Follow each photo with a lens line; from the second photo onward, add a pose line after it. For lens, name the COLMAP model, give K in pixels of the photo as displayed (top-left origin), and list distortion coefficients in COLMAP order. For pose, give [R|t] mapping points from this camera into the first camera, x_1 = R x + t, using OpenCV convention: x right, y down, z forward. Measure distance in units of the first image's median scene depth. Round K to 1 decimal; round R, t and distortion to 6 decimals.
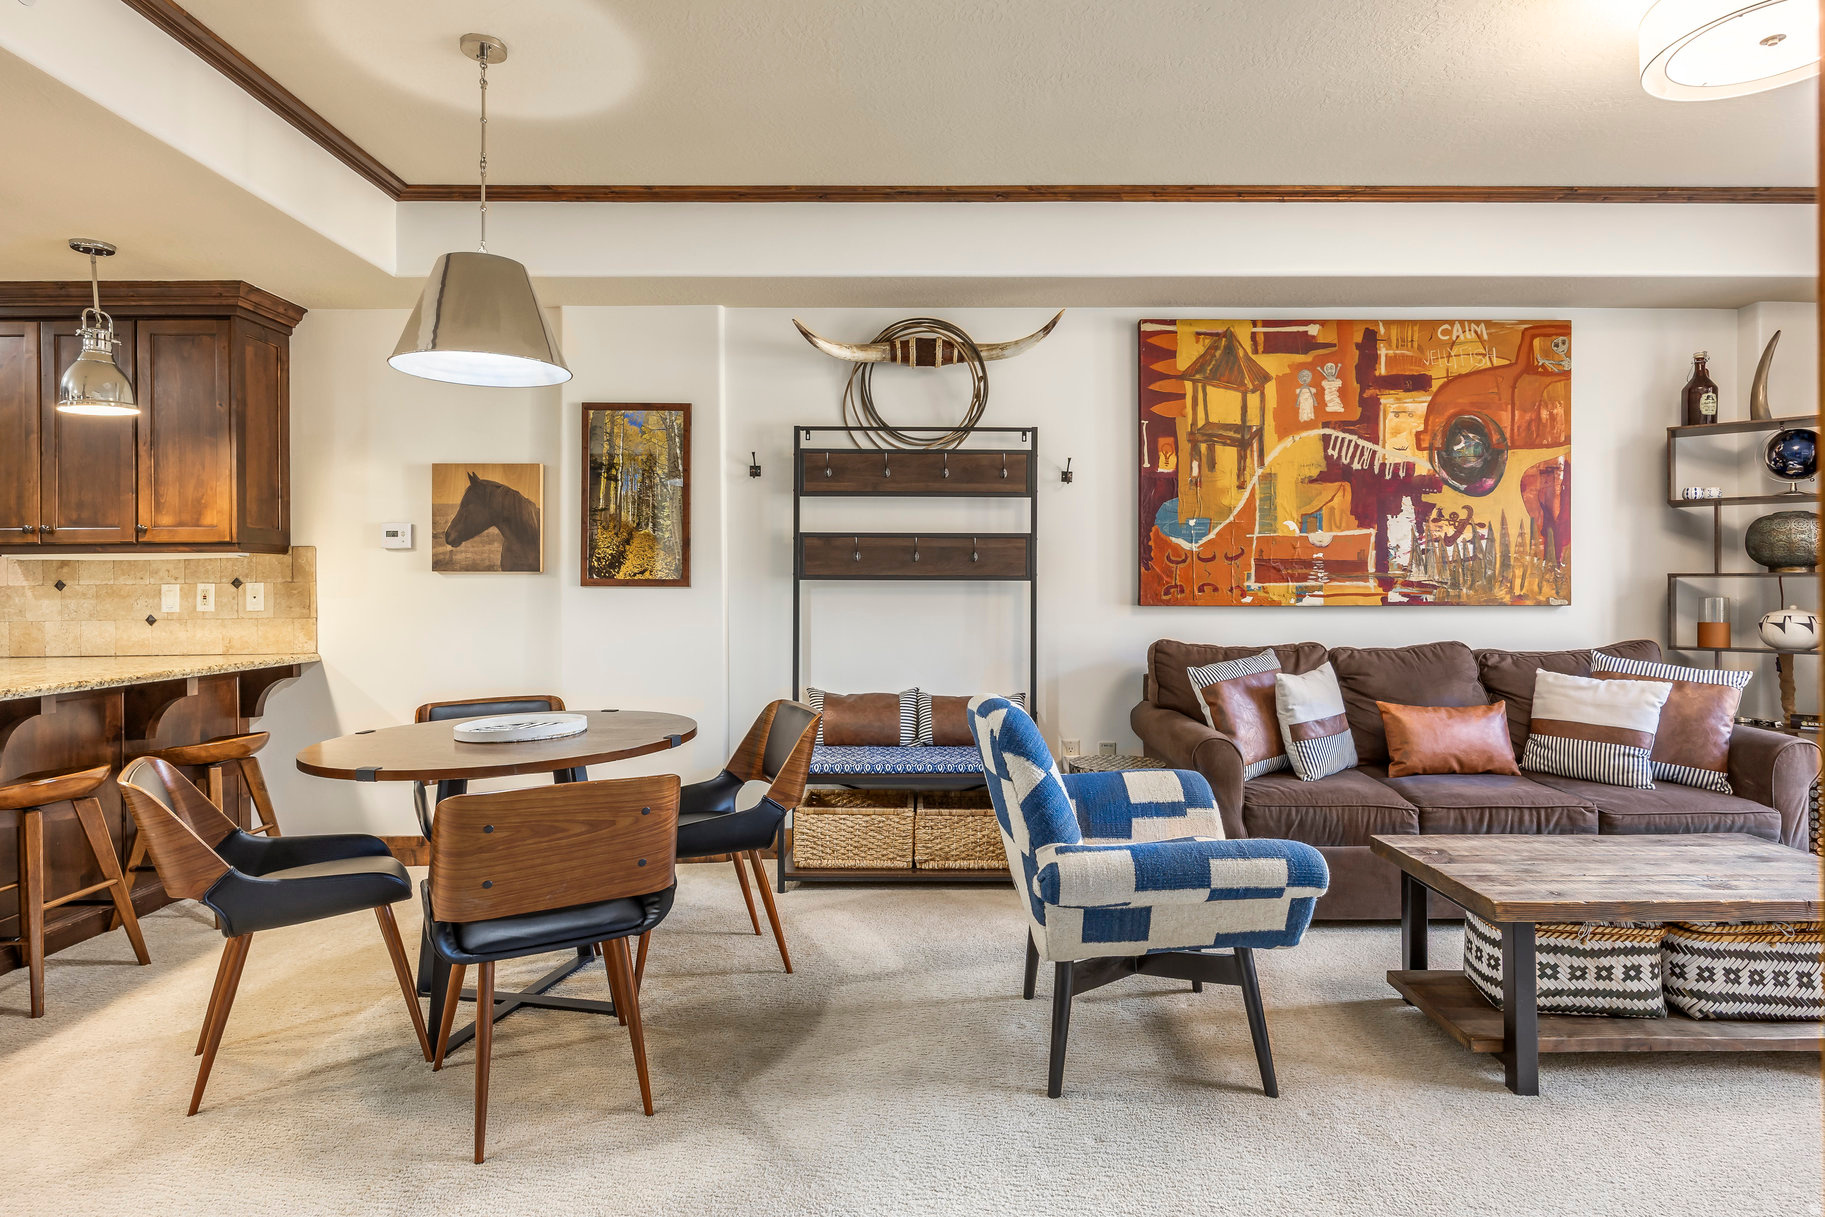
lens RADIAL K [[982.2, 0, 914.8], [0, 982.2, 593.5], [0, 0, 1]] dist [-0.003188, -0.003778]
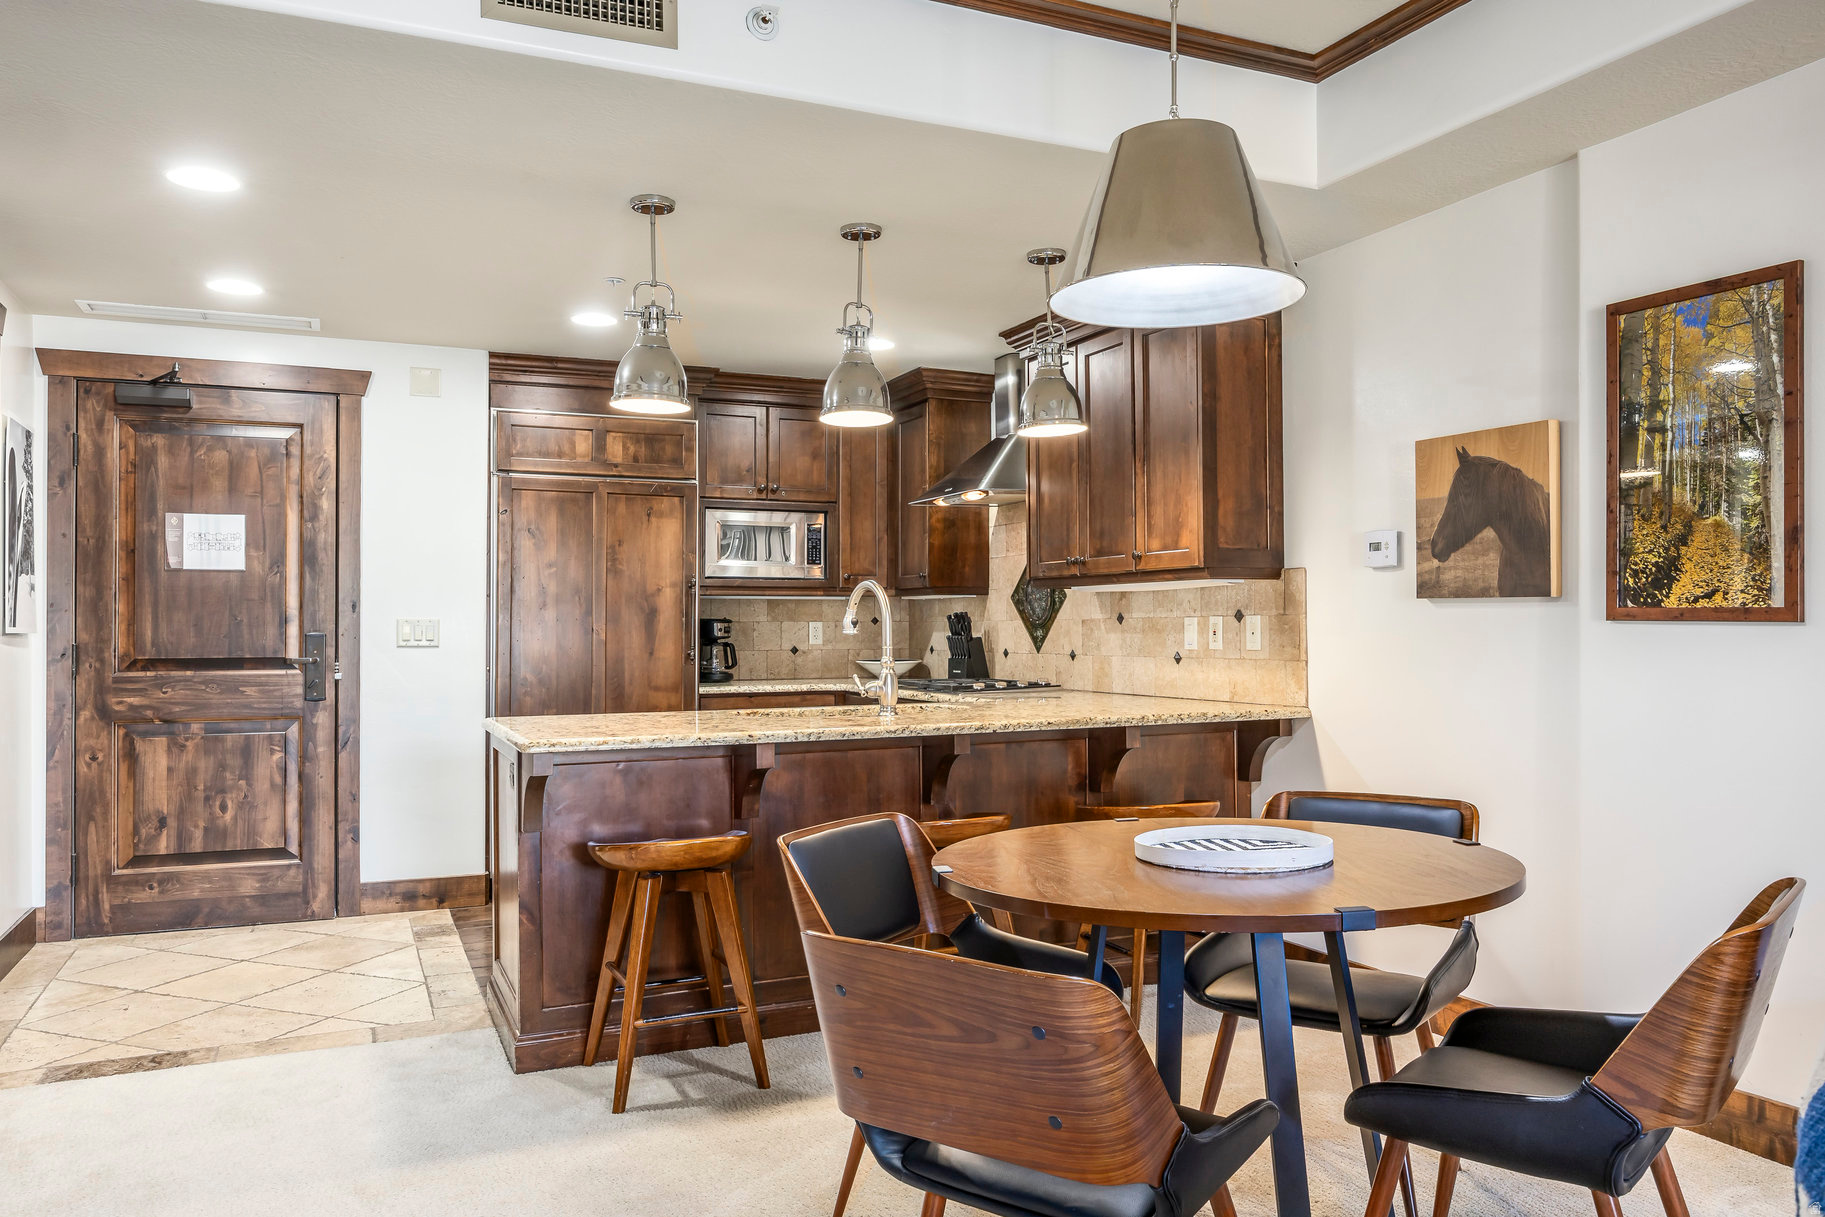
lens RADIAL K [[1292.4, 0, 918.6], [0, 1292.4, 612.8], [0, 0, 1]] dist [-0.002442, -0.006751]
pose [[0.419983, -0.003548, -0.907525, 0.187109], [-0.001595, 0.999988, -0.004648, -0.008067], [0.907531, 0.003400, 0.419972, 0.314925]]
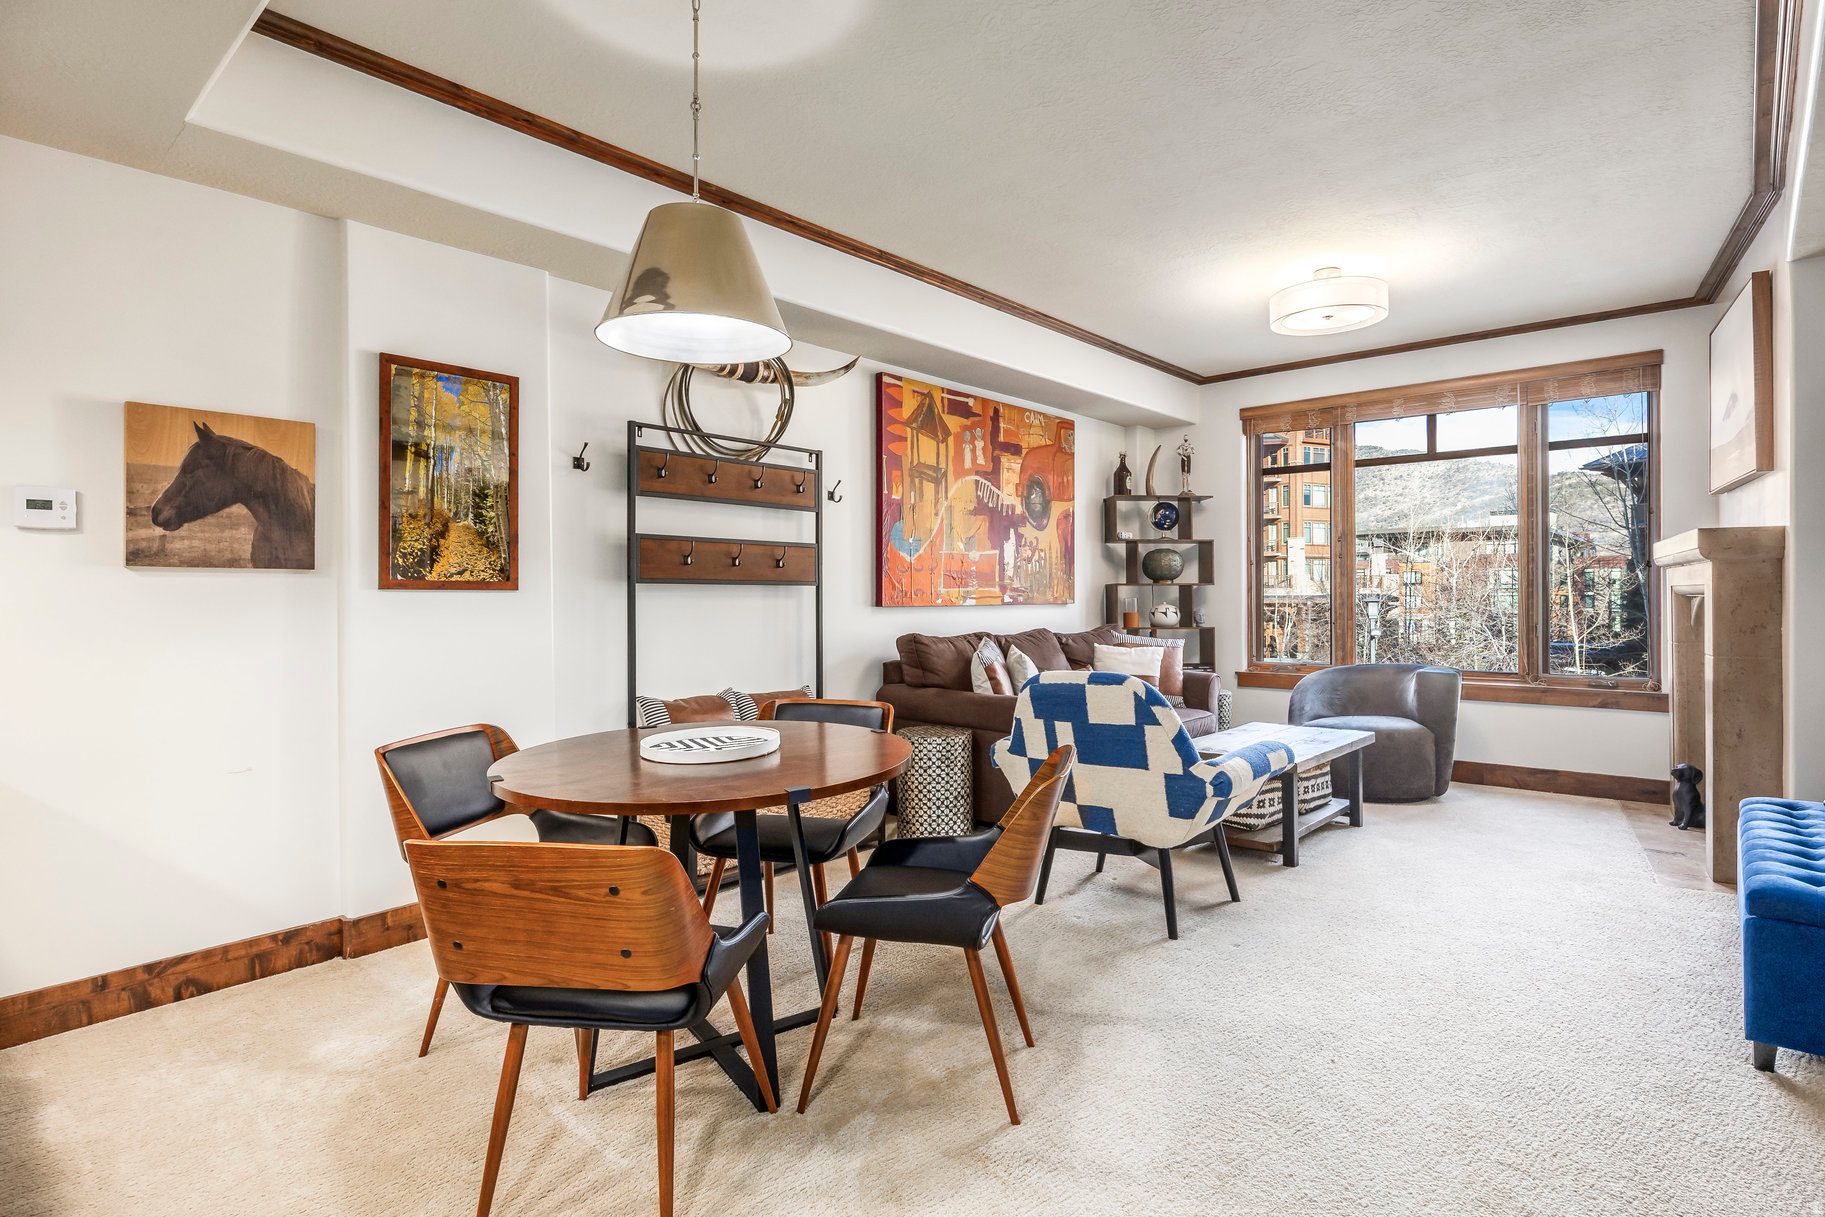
lens RADIAL K [[950.5, 0, 902.1], [0, 950.5, 606.3], [0, 0, 1]] dist [-0.004953, -0.001515]
pose [[0.663217, -0.010570, 0.748353, -0.641813], [0.004157, 0.999937, 0.010440, -0.000067], [-0.748416, -0.003813, 0.663219, 0.197786]]
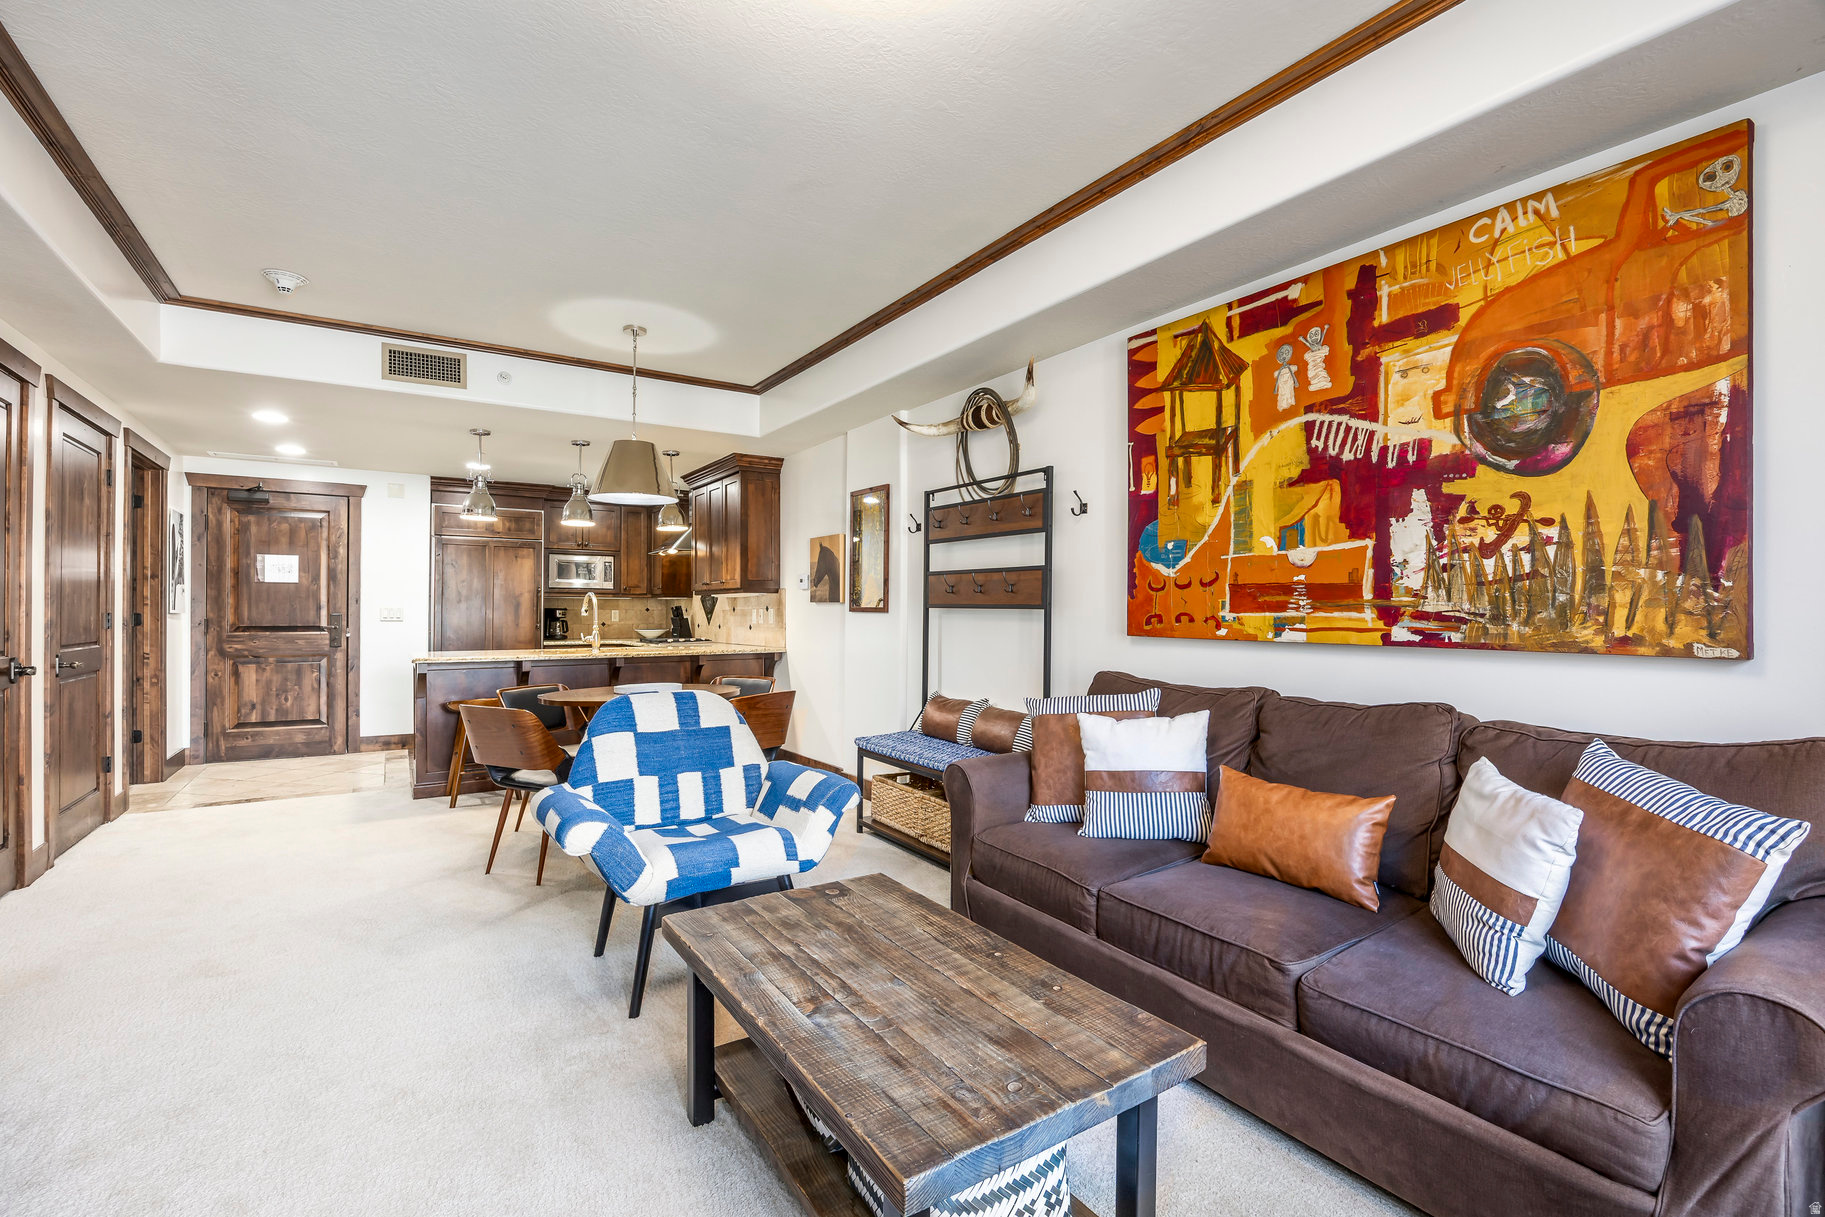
lens RADIAL K [[794.1, 0, 899.7], [0, 794.1, 612.5], [0, 0, 1]] dist [-0.016989, 0.001639]
pose [[0.551230, 0.007234, -0.834322, 0.759248], [-0.008456, 0.999959, 0.003083, -0.010626], [0.834311, 0.005356, 0.551269, 0.387100]]
